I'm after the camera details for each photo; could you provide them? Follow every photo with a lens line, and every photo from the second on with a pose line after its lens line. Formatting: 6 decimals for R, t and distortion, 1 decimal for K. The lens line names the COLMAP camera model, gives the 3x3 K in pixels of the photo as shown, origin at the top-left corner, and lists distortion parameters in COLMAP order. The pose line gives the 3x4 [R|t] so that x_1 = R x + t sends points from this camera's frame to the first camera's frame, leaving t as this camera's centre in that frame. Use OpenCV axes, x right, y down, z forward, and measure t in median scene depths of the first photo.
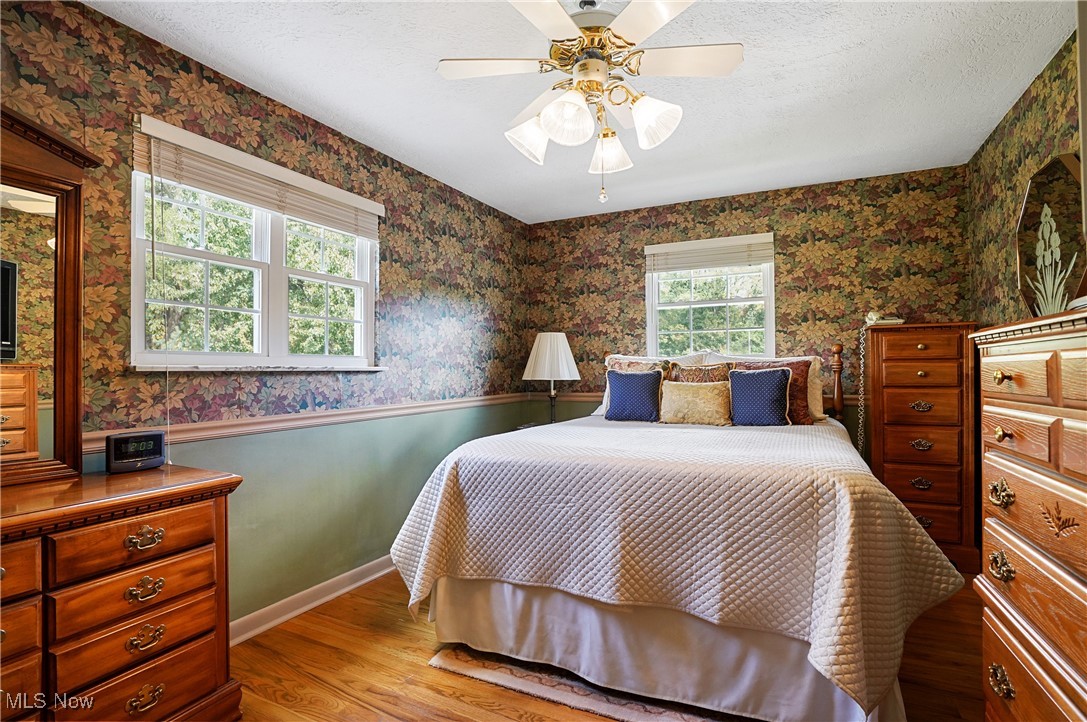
lens RADIAL K [[534.4, 0, 540.4], [0, 534.4, 362.3], [0, 0, 1]] dist [-0.071743, 0.034661]
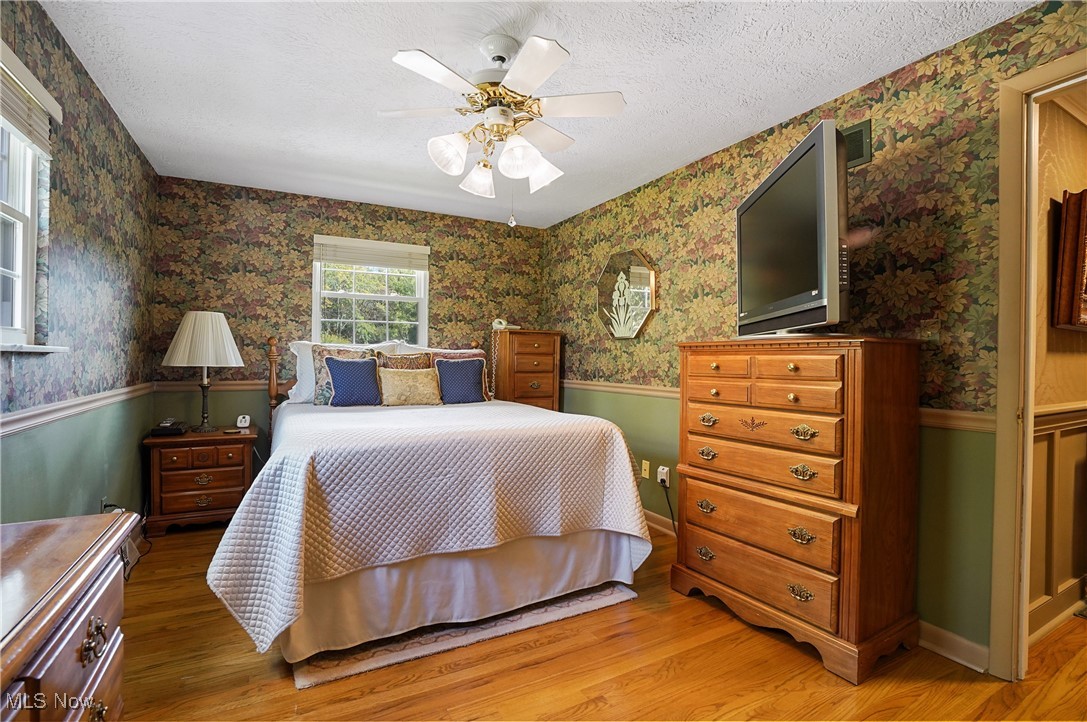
lens RADIAL K [[503.7, 0, 543.7], [0, 503.7, 357.3], [0, 0, 1]] dist [-0.070848, 0.027149]
pose [[0.570751, 0.017201, 0.820943, -0.398941], [-0.028087, 0.999604, -0.001417, 0.004652], [-0.820642, -0.022248, 0.571009, 0.124128]]
